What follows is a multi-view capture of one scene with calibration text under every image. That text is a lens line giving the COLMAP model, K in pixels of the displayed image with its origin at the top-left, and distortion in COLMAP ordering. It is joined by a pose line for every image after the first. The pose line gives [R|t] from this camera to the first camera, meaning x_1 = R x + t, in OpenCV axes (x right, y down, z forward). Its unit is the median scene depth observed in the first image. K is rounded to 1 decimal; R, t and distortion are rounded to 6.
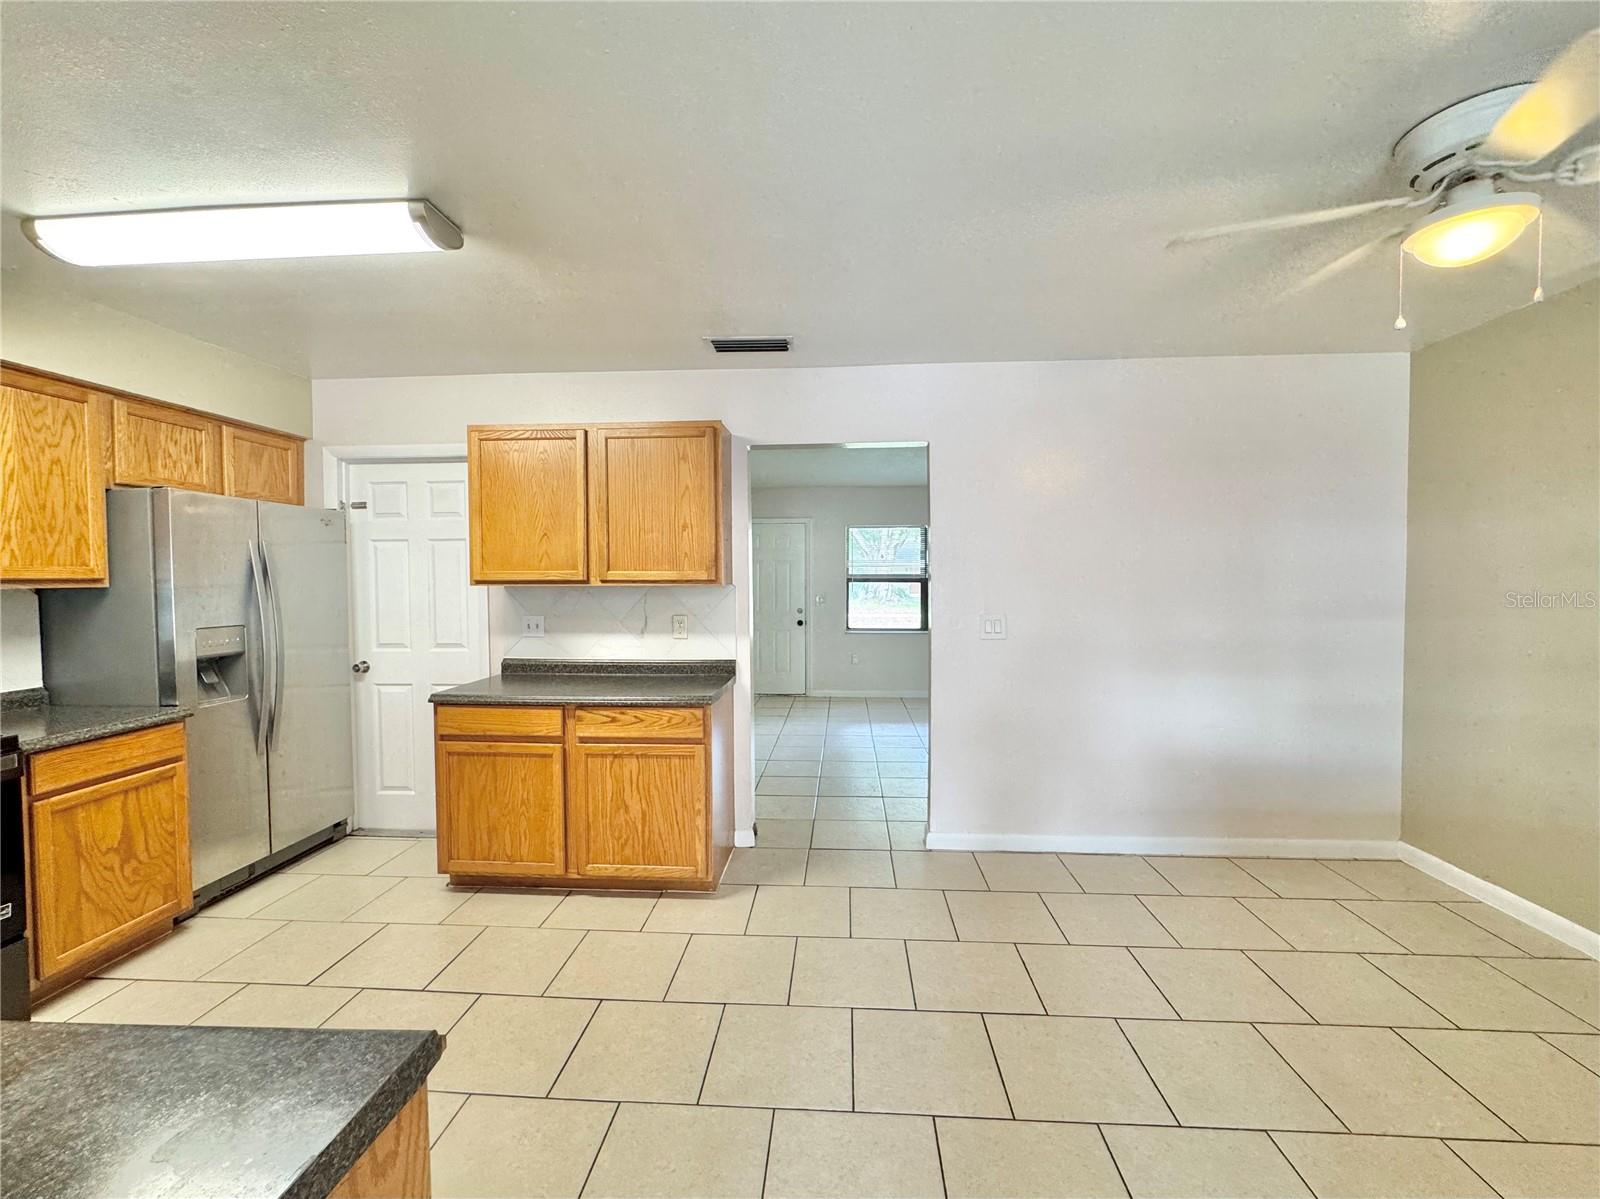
lens RADIAL K [[641.3, 0, 797.4], [0, 641.3, 597.7], [0, 0, 1]] dist [-0.004449, 0.000322]
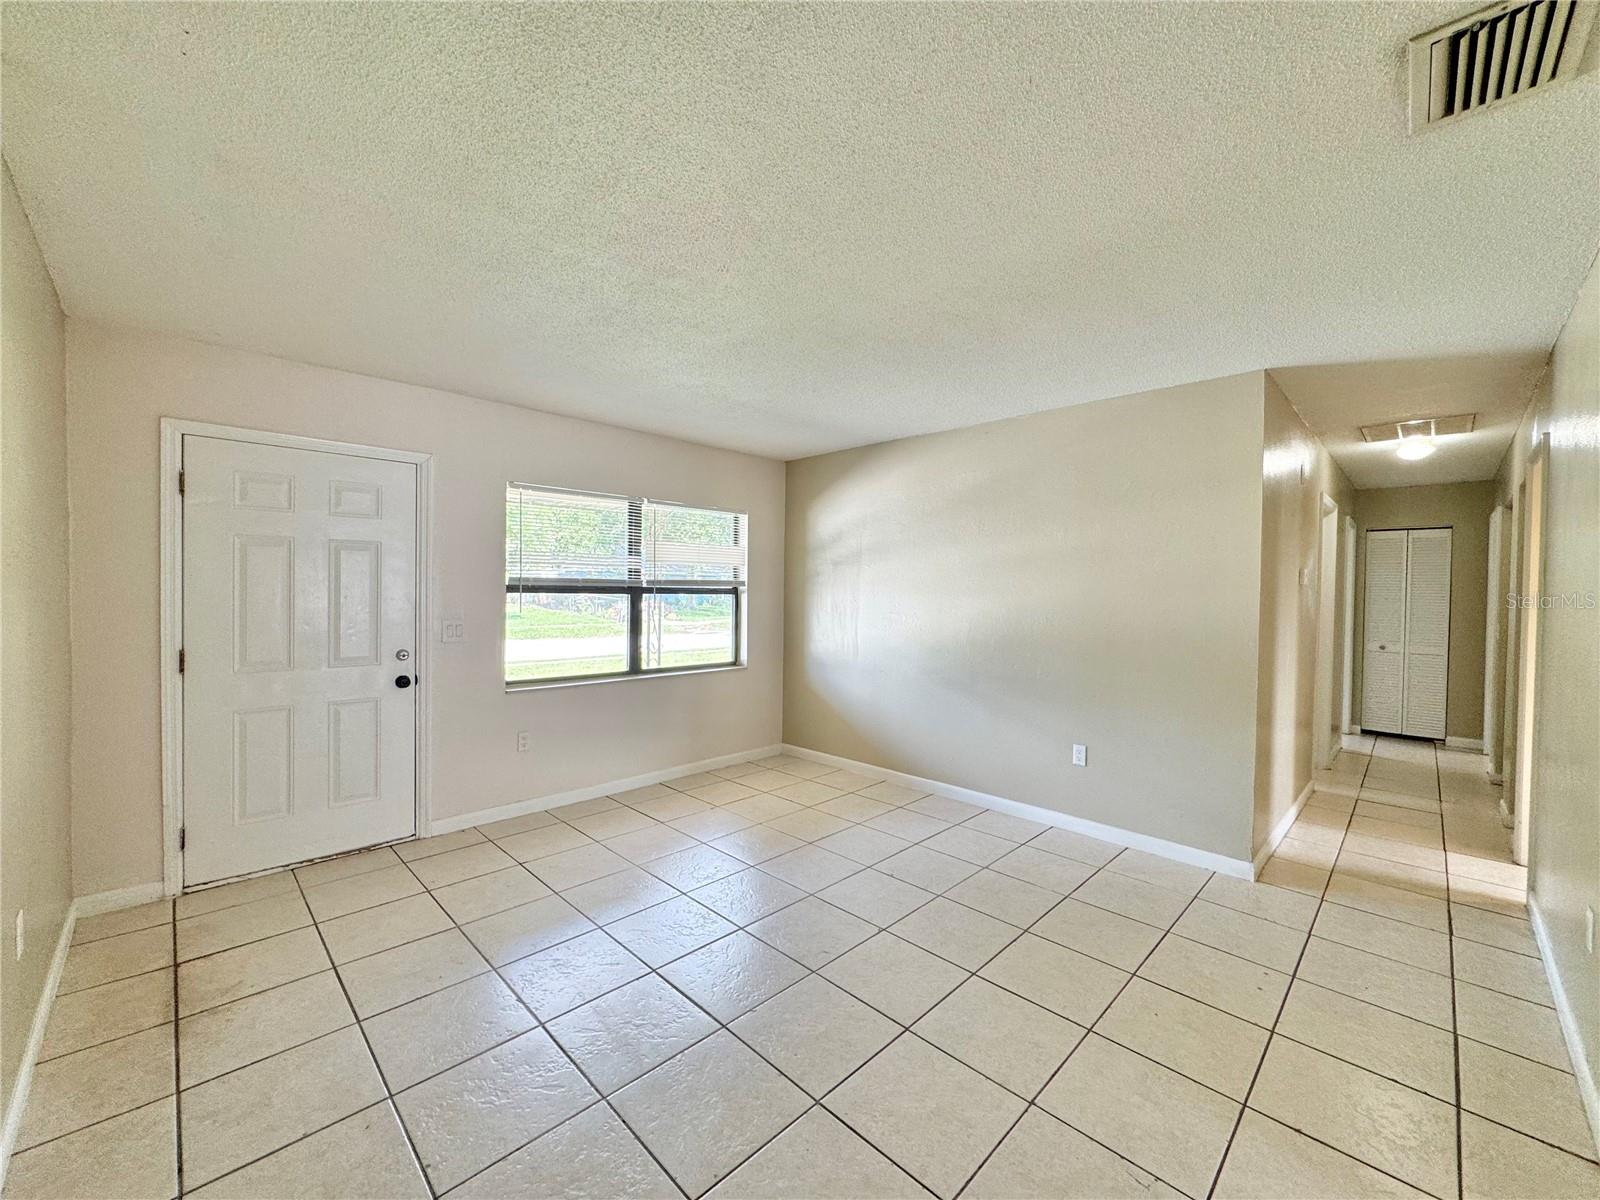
lens RADIAL K [[641.3, 0, 797.0], [0, 641.3, 601.1], [0, 0, 1]] dist [-0.004449, 0.000322]
pose [[0.666484, -0.004426, 0.745506, -0.145666], [0.016743, 0.999819, -0.009033, -0.008445], [-0.745331, 0.018503, 0.666438, 0.486736]]
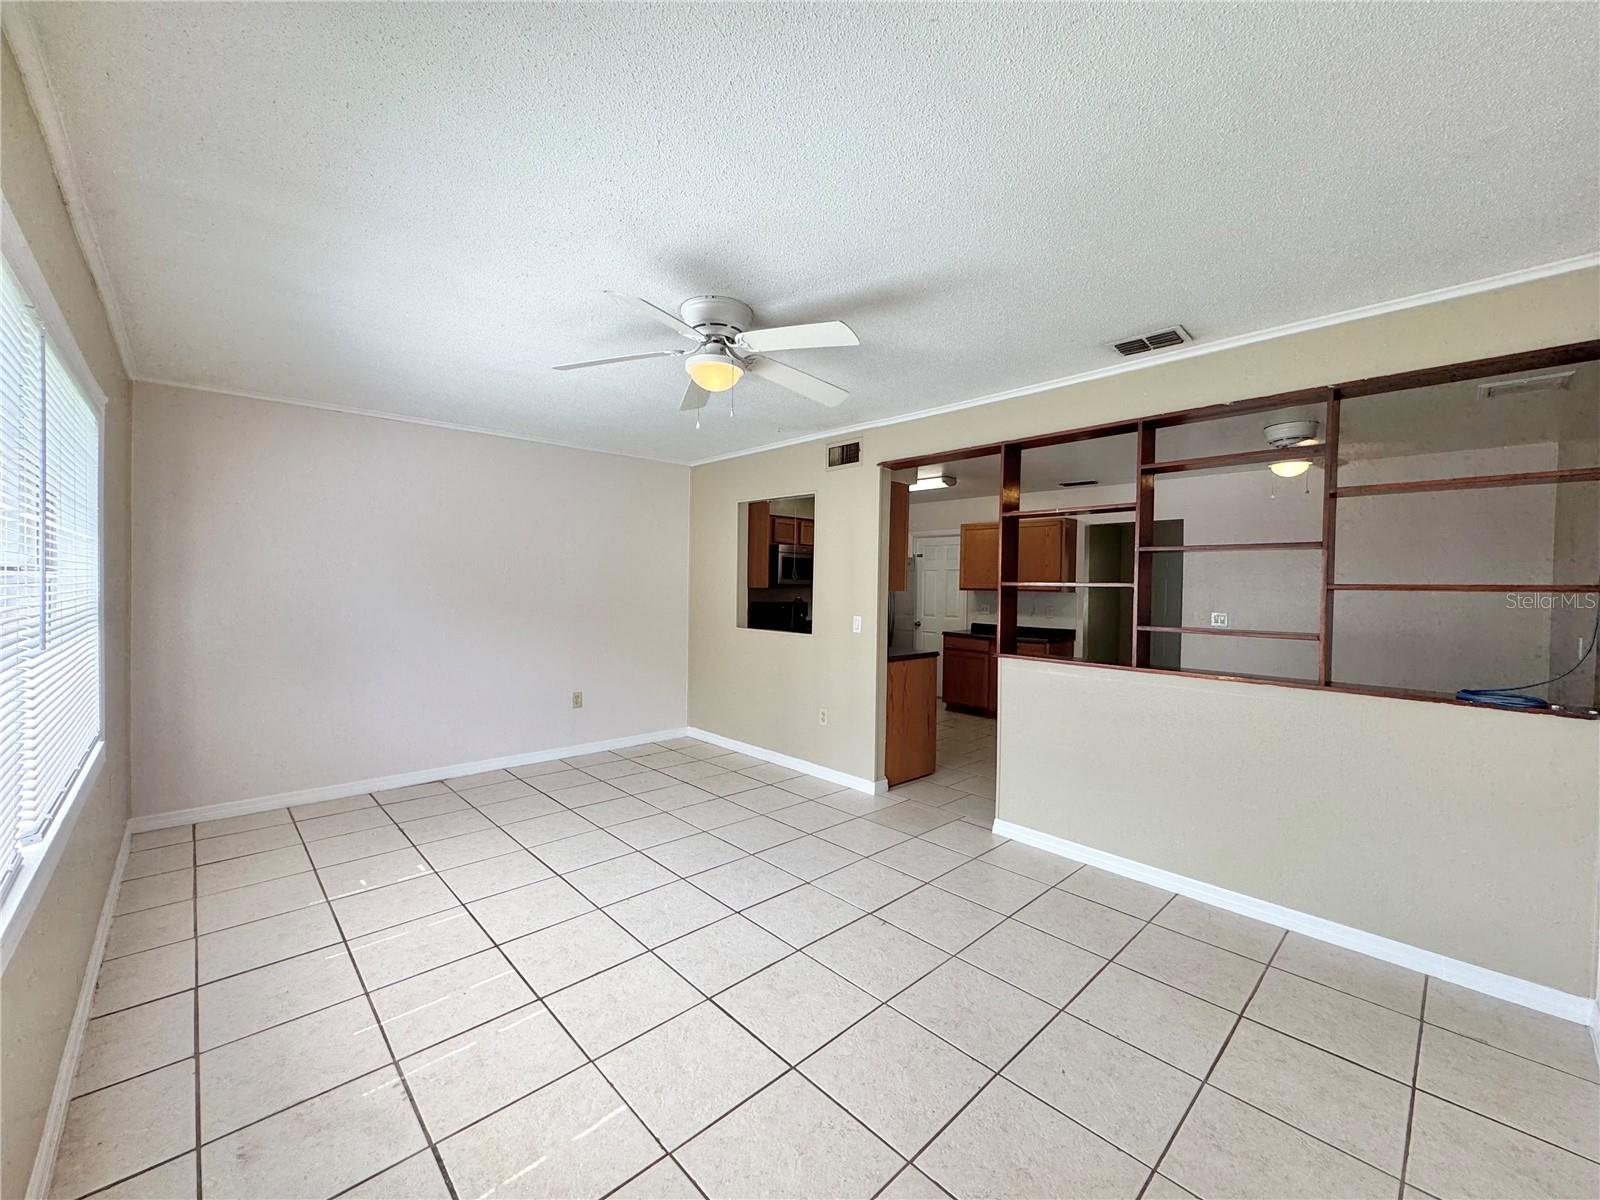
lens RADIAL K [[641.3, 0, 803.2], [0, 641.3, 597.4], [0, 0, 1]] dist [-0.004449, 0.000322]
pose [[0.731200, 0.029774, -0.681514, 0.674263], [-0.041322, 0.999146, -0.000685, 0.032711], [0.680911, 0.028662, 0.731805, -1.114882]]
